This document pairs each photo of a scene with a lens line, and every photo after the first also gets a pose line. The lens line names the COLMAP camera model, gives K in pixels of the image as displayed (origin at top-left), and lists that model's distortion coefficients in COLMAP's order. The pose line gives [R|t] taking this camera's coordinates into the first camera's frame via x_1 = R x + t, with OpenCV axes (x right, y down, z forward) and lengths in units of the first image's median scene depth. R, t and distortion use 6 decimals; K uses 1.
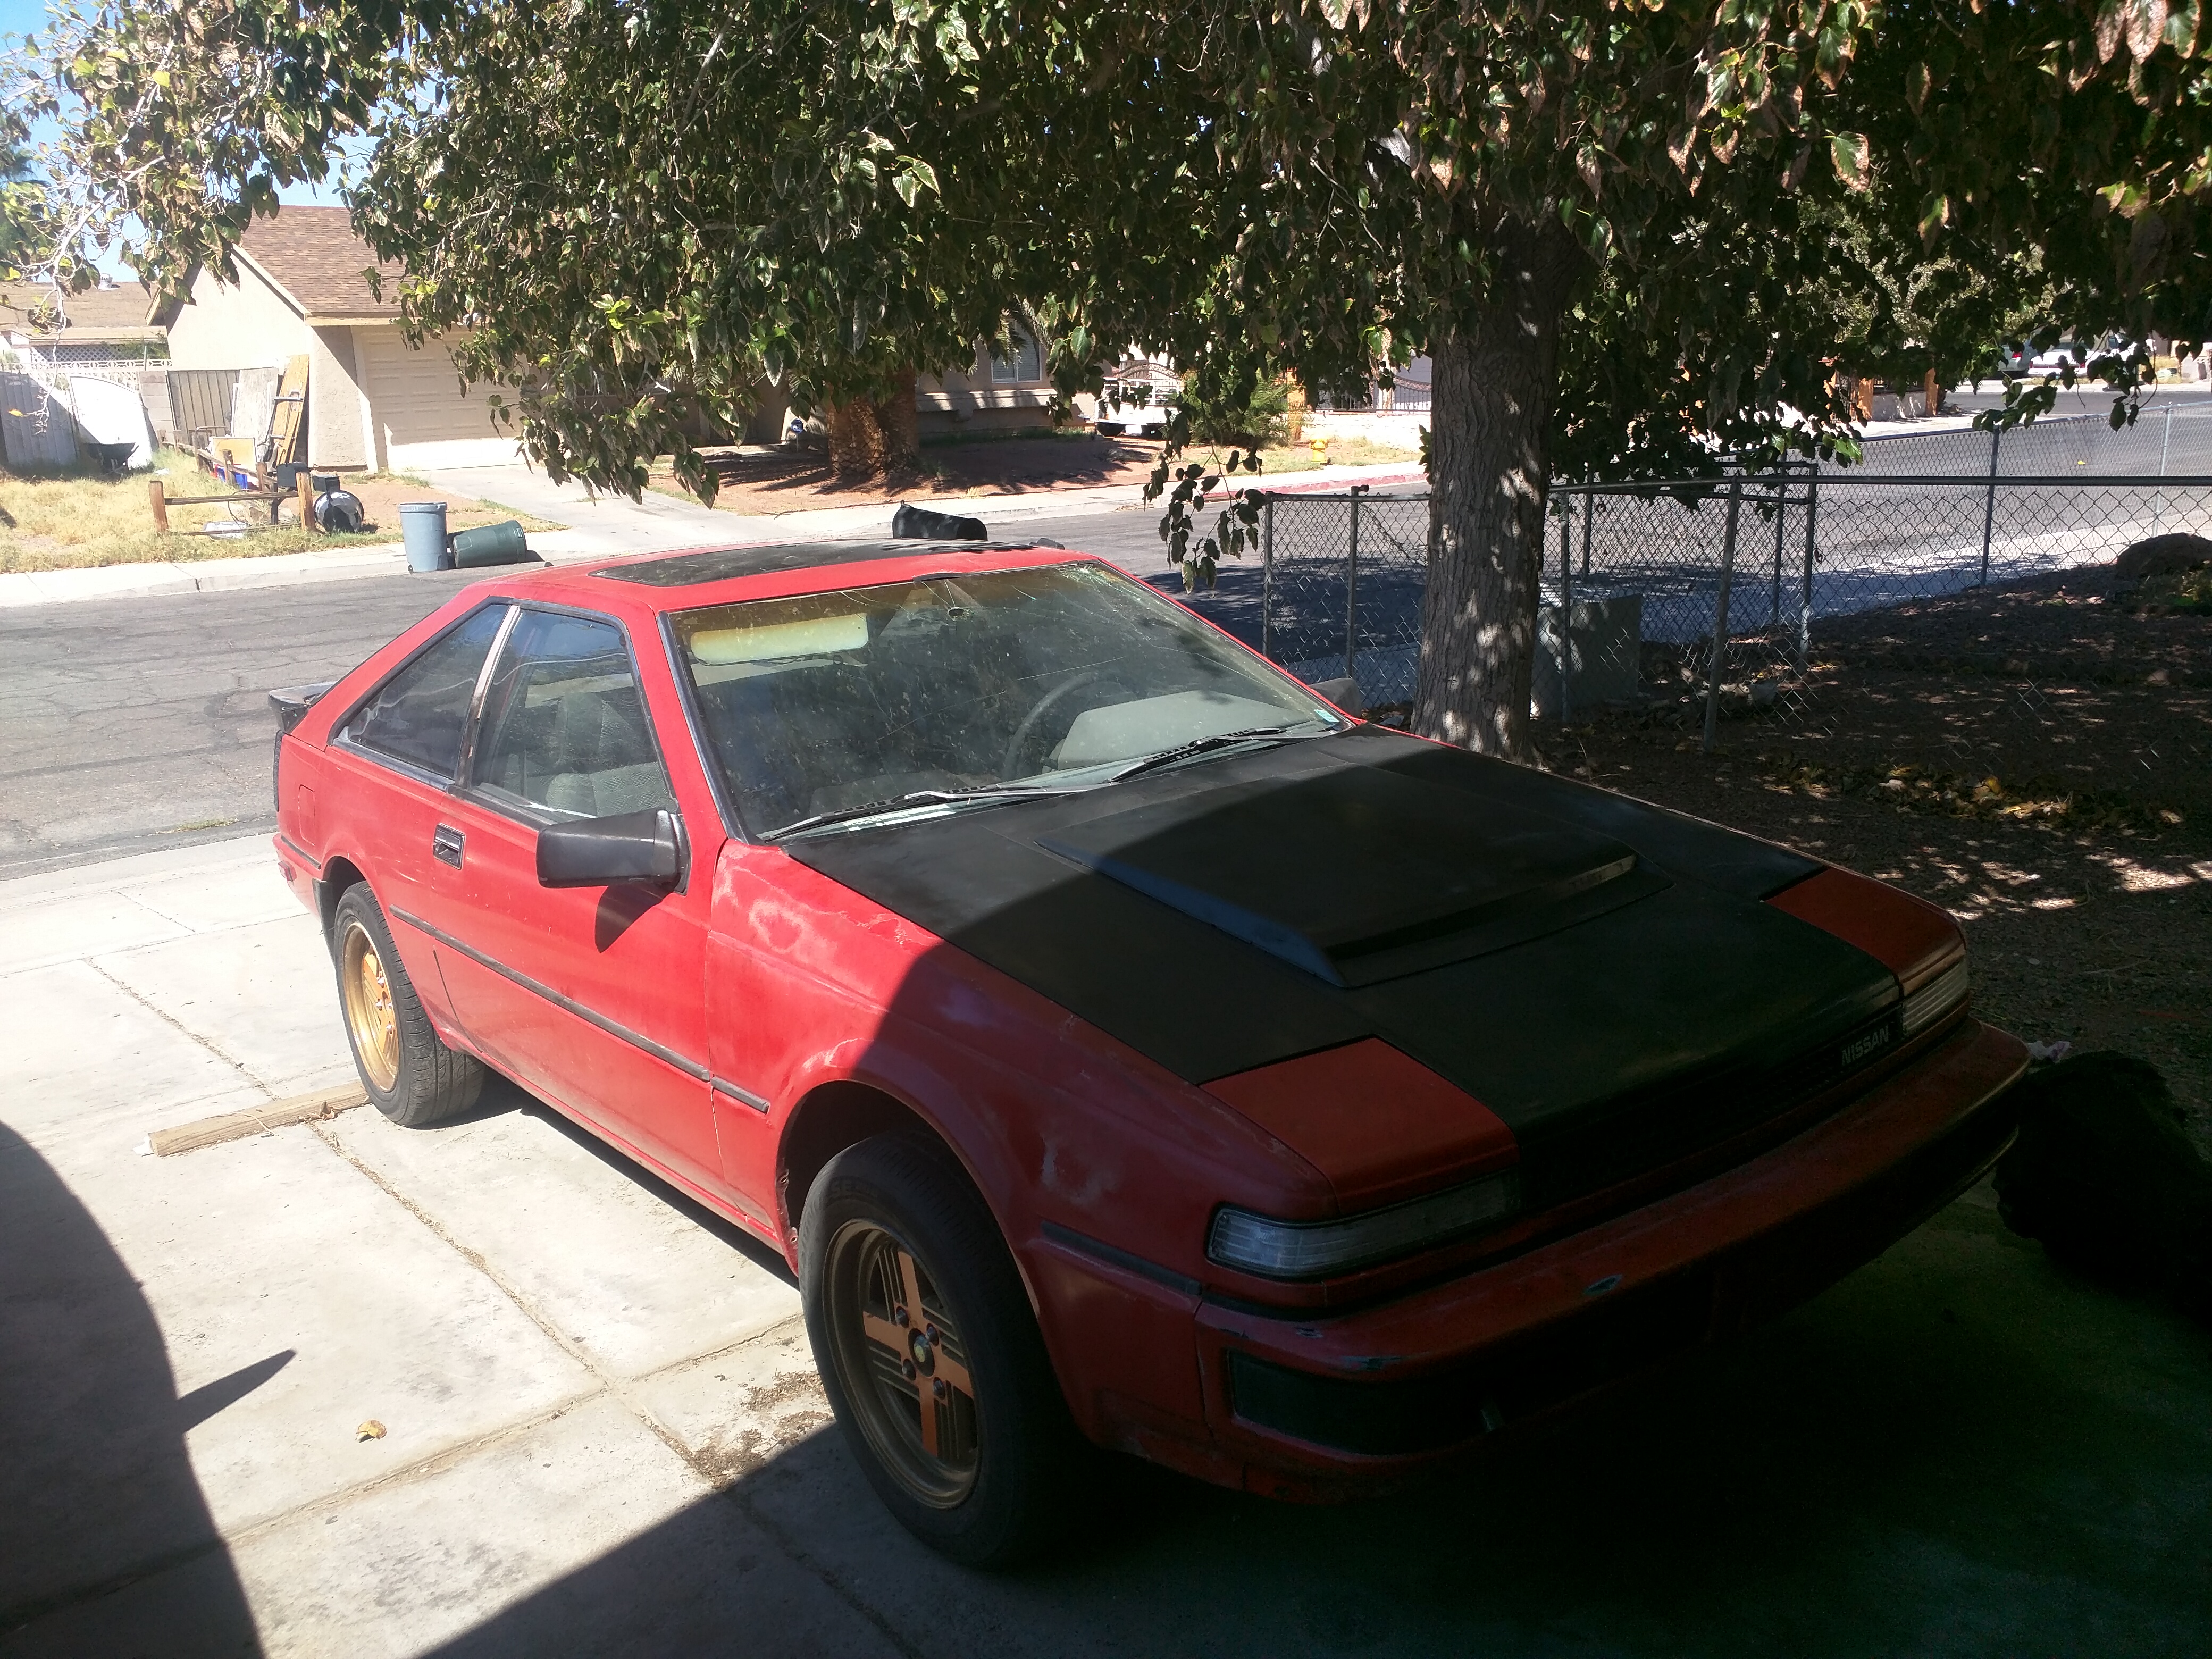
lens RADIAL K [[1803.7, 0, 1124.3], [0, 1803.7, 818.7], [0, 0, 1]] dist [0.028495, -0.029418]
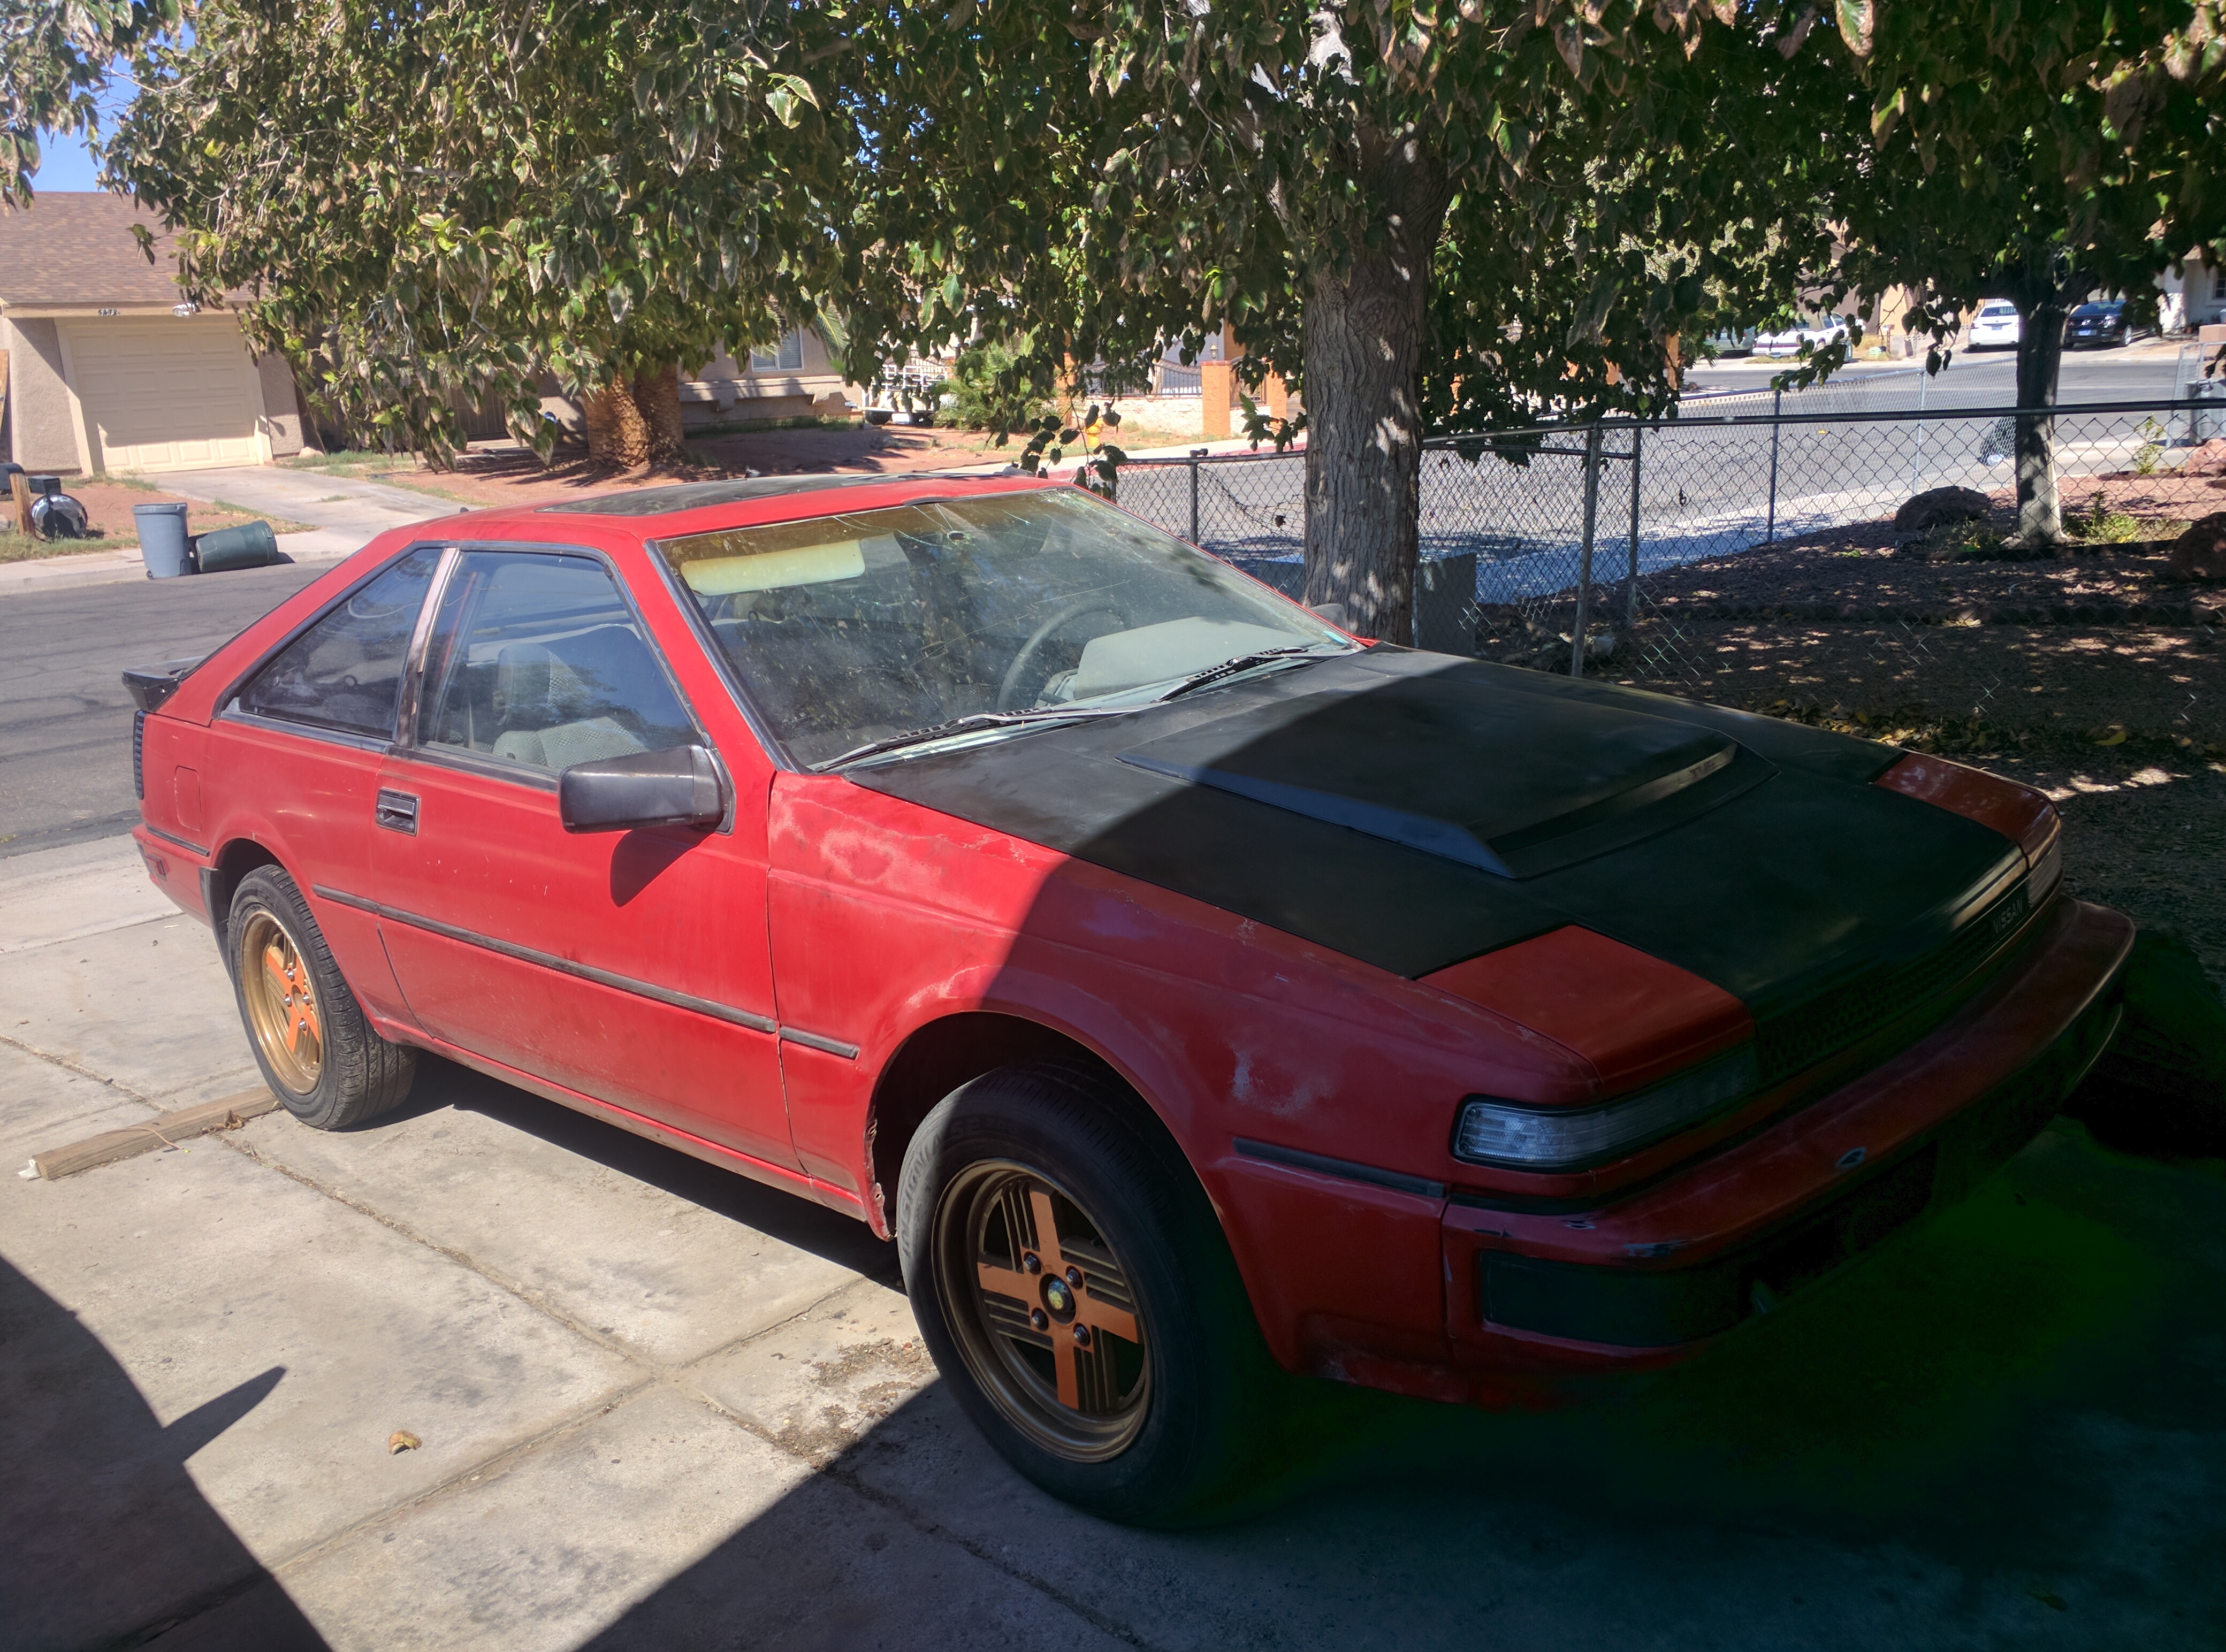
lens RADIAL K [[1814.9, 0, 1103.3], [0, 1814.9, 846.4], [0, 0, 1]] dist [0.028495, -0.029418]
pose [[0.992121, -0.045658, 0.116668, -0.141772], [0.043738, 0.998863, 0.018972, 0.033833], [-0.117402, -0.013720, 0.992990, 0.051841]]
